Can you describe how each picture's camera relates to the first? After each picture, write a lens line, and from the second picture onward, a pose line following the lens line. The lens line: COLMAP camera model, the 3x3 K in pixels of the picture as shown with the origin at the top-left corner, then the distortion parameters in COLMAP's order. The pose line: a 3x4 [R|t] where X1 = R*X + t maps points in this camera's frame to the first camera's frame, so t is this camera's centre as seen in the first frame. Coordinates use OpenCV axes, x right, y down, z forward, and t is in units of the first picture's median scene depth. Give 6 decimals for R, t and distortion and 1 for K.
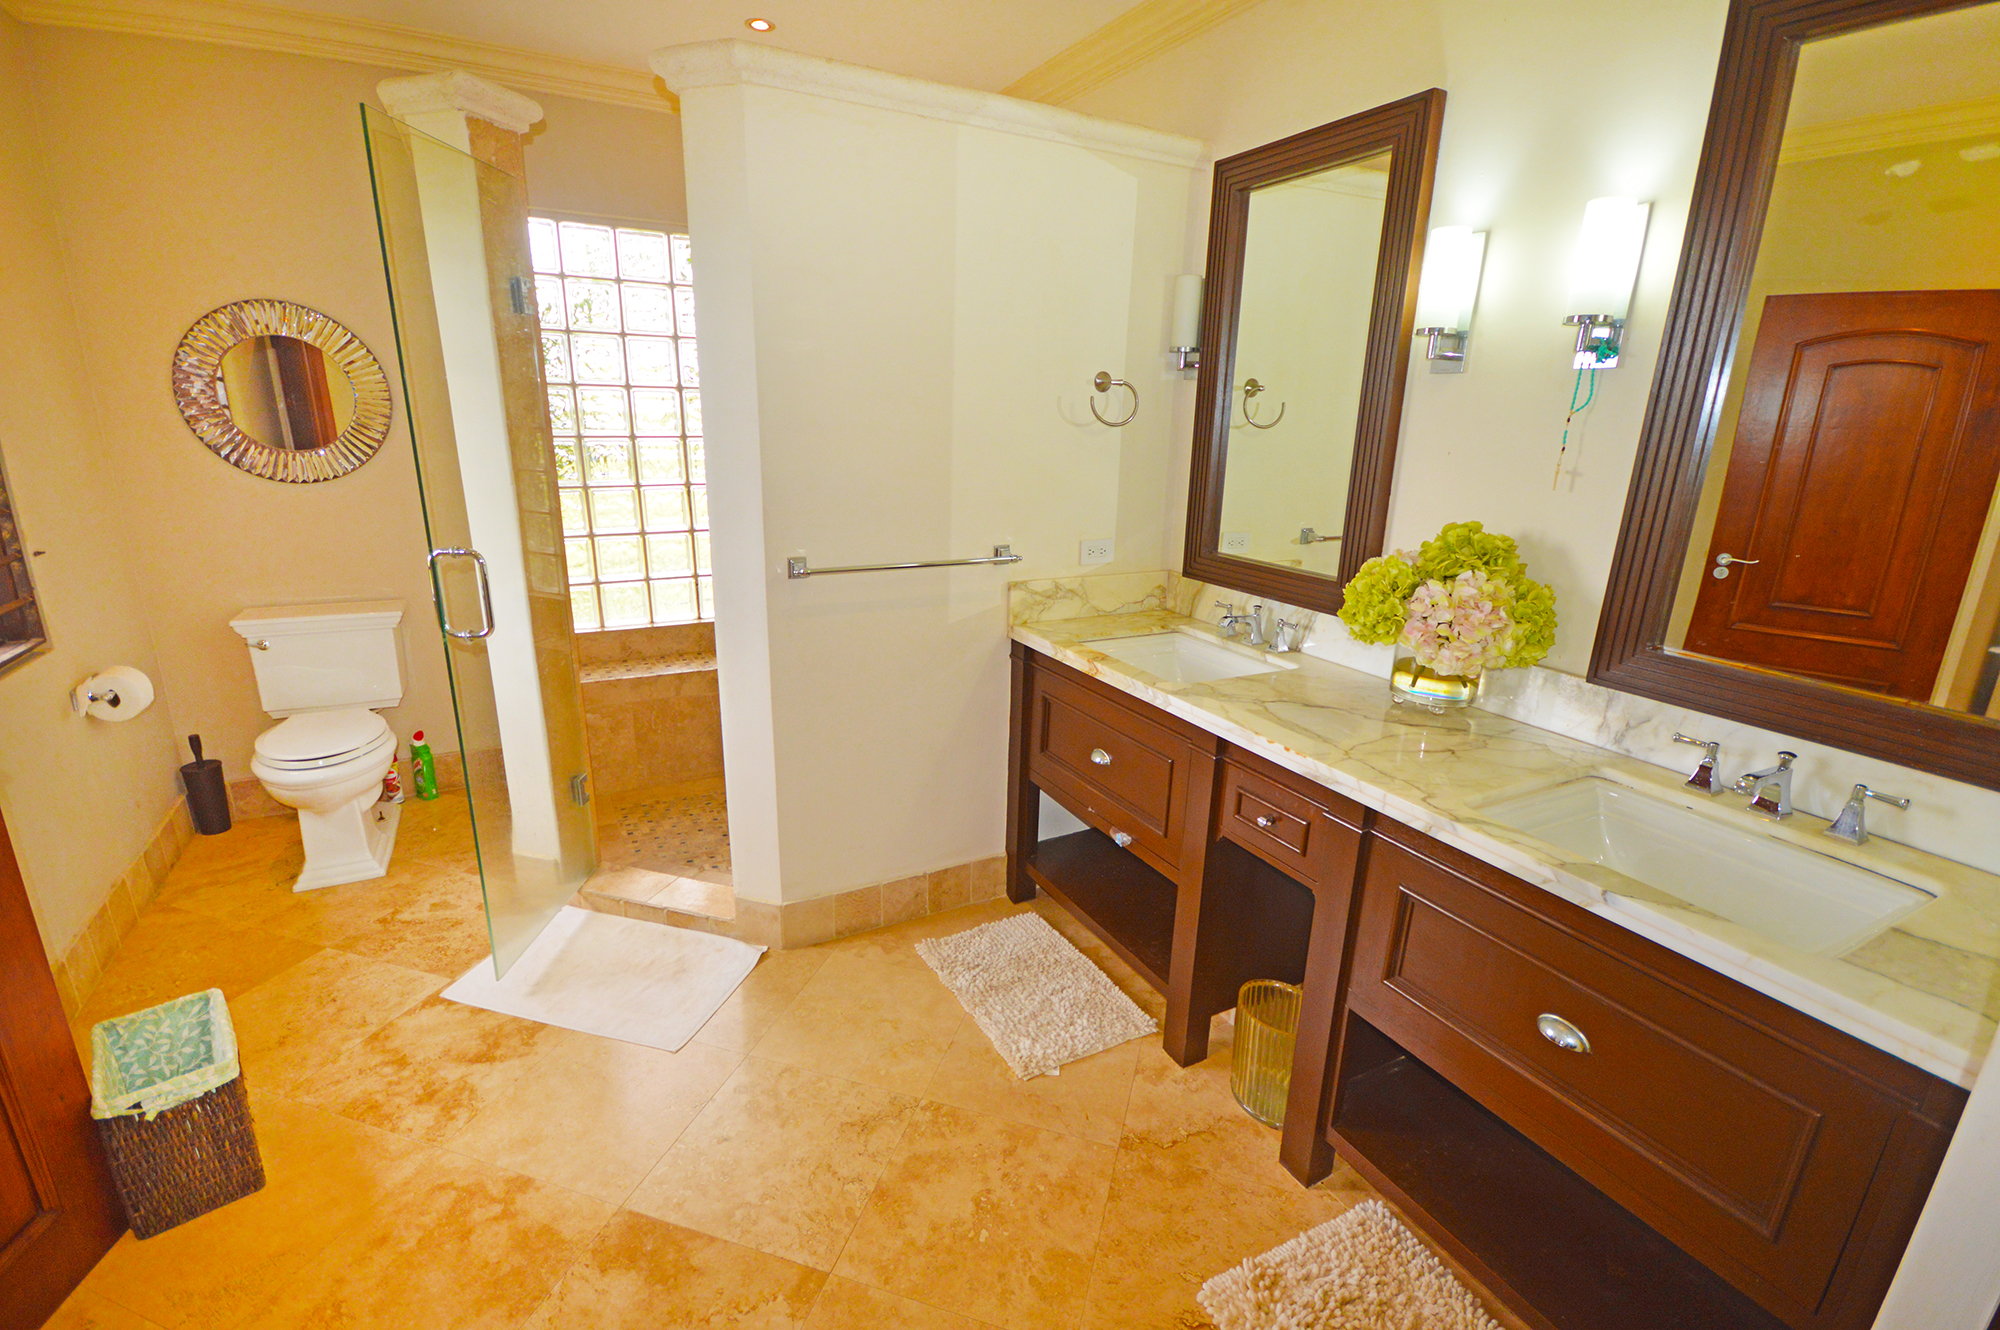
lens RADIAL K [[886.6, 0, 1000.0], [0, 886.6, 665.0], [0, 0, 1]] dist [-0.002447, -0.000687]
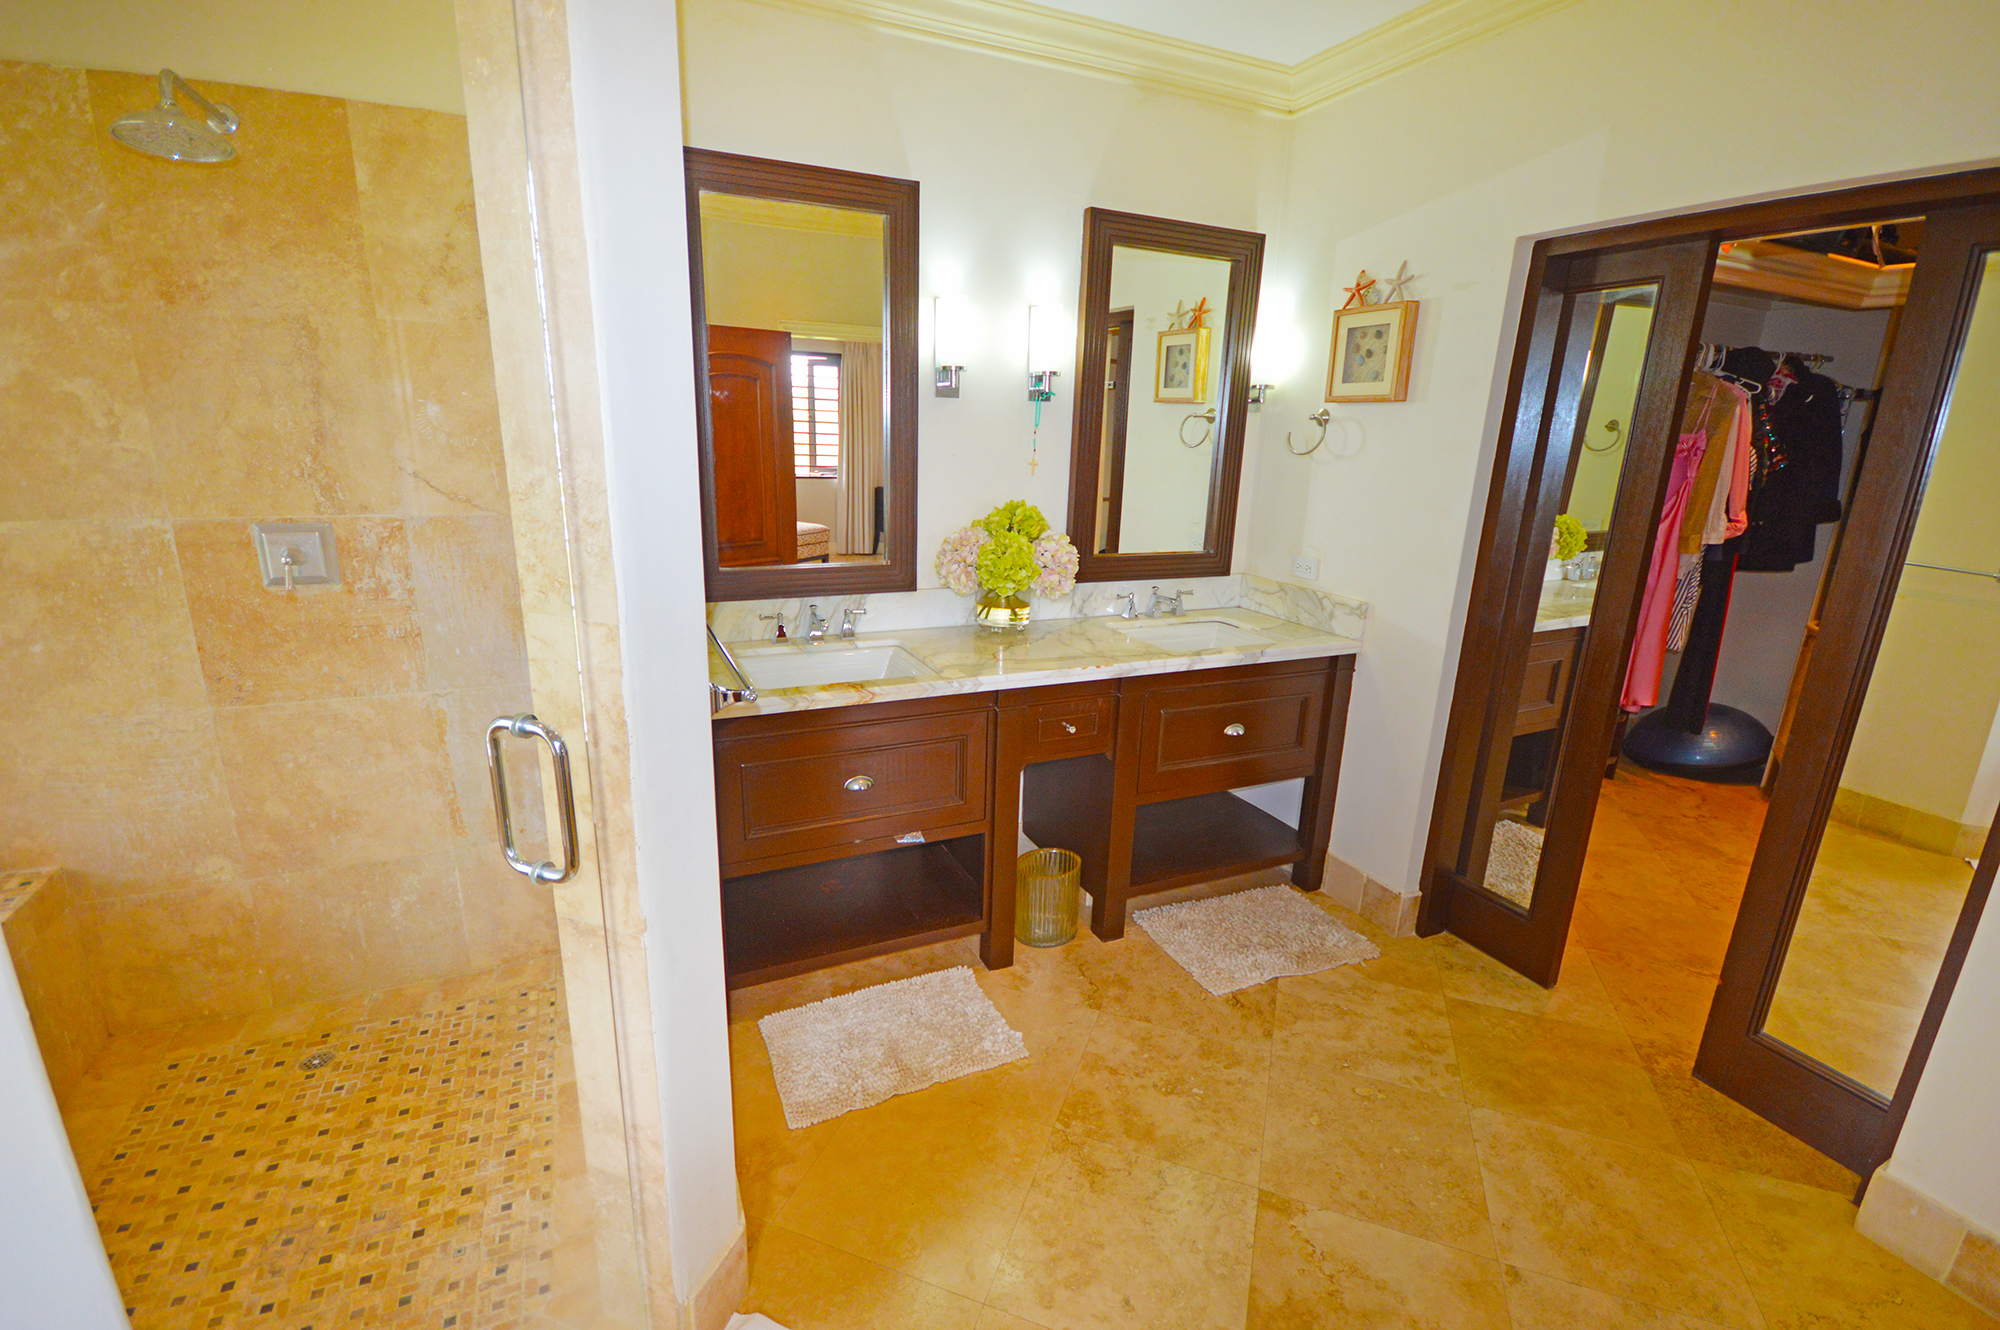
lens RADIAL K [[878.0, 0, 1000.0], [0, 878.0, 665.0], [0, 0, 1]] dist [0.001275, 0.000068]
pose [[0.063947, -0.285378, 0.956279, -1.029001], [0.247883, 0.932751, 0.261781, -0.313971], [-0.966677, 0.220305, 0.130388, 0.940709]]
